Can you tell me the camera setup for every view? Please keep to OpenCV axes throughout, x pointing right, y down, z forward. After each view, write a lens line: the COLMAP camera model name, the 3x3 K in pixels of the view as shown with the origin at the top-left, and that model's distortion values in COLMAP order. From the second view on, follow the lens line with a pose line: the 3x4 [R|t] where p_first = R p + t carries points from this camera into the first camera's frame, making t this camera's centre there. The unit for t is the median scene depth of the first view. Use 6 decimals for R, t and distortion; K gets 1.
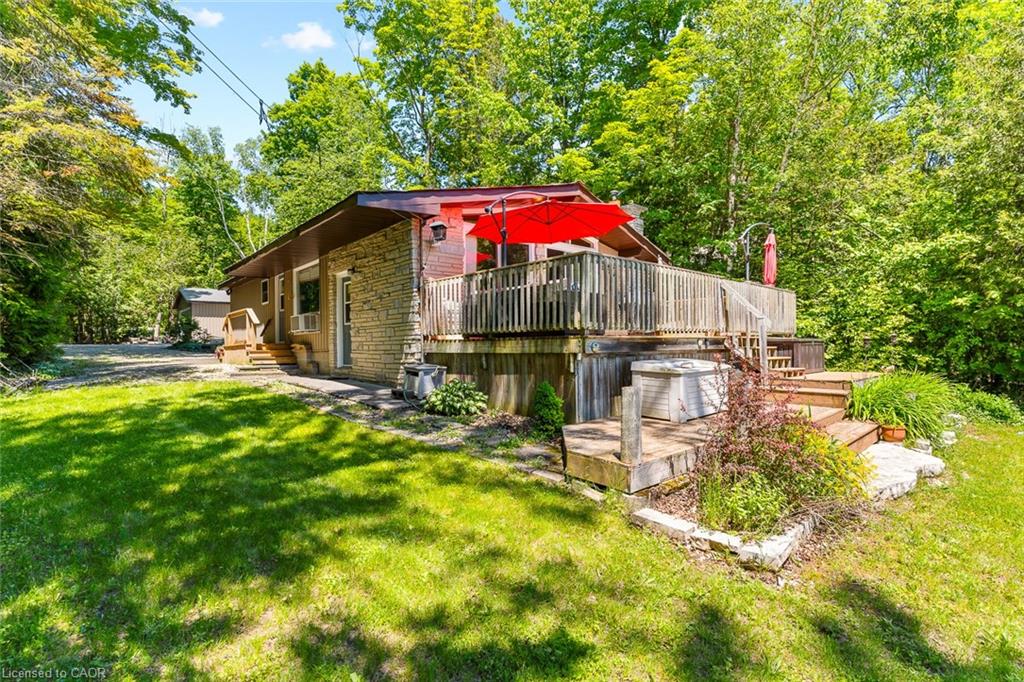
lens RADIAL K [[485.1, 0, 511.1], [0, 485.1, 346.5], [0, 0, 1]] dist [0.000456, 0.000029]
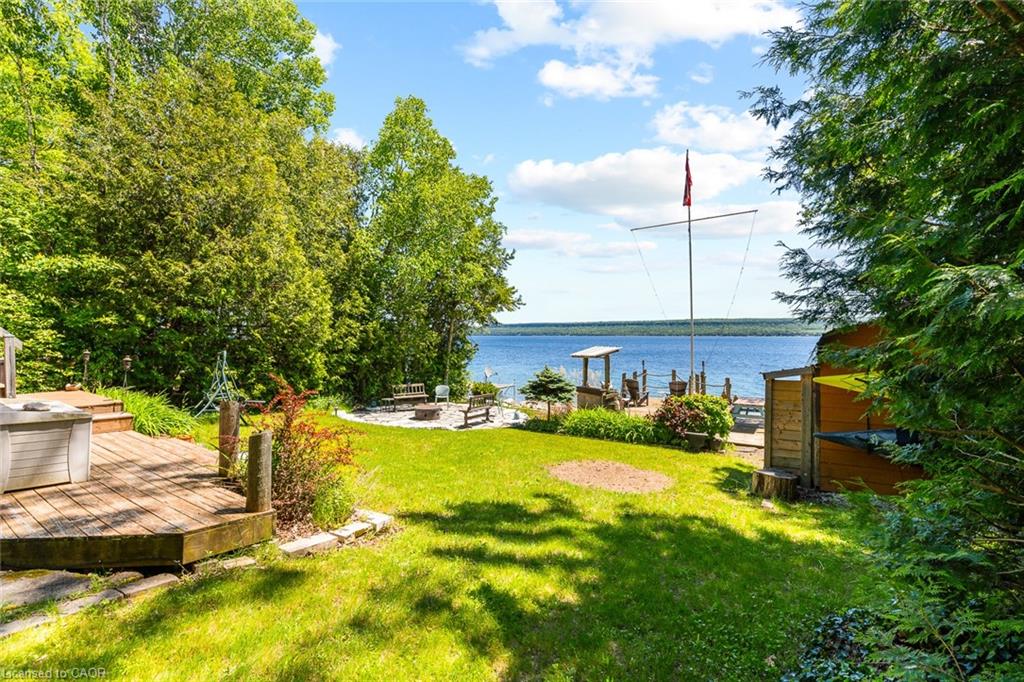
lens RADIAL K [[485.1, 0, 510.6], [0, 485.1, 339.7], [0, 0, 1]] dist [0.000456, 0.000029]
pose [[-0.180801, 0.005805, 0.983502, -0.942277], [0.002208, 0.999982, -0.005496, -0.111046], [-0.983517, 0.001178, -0.180811, 0.808386]]
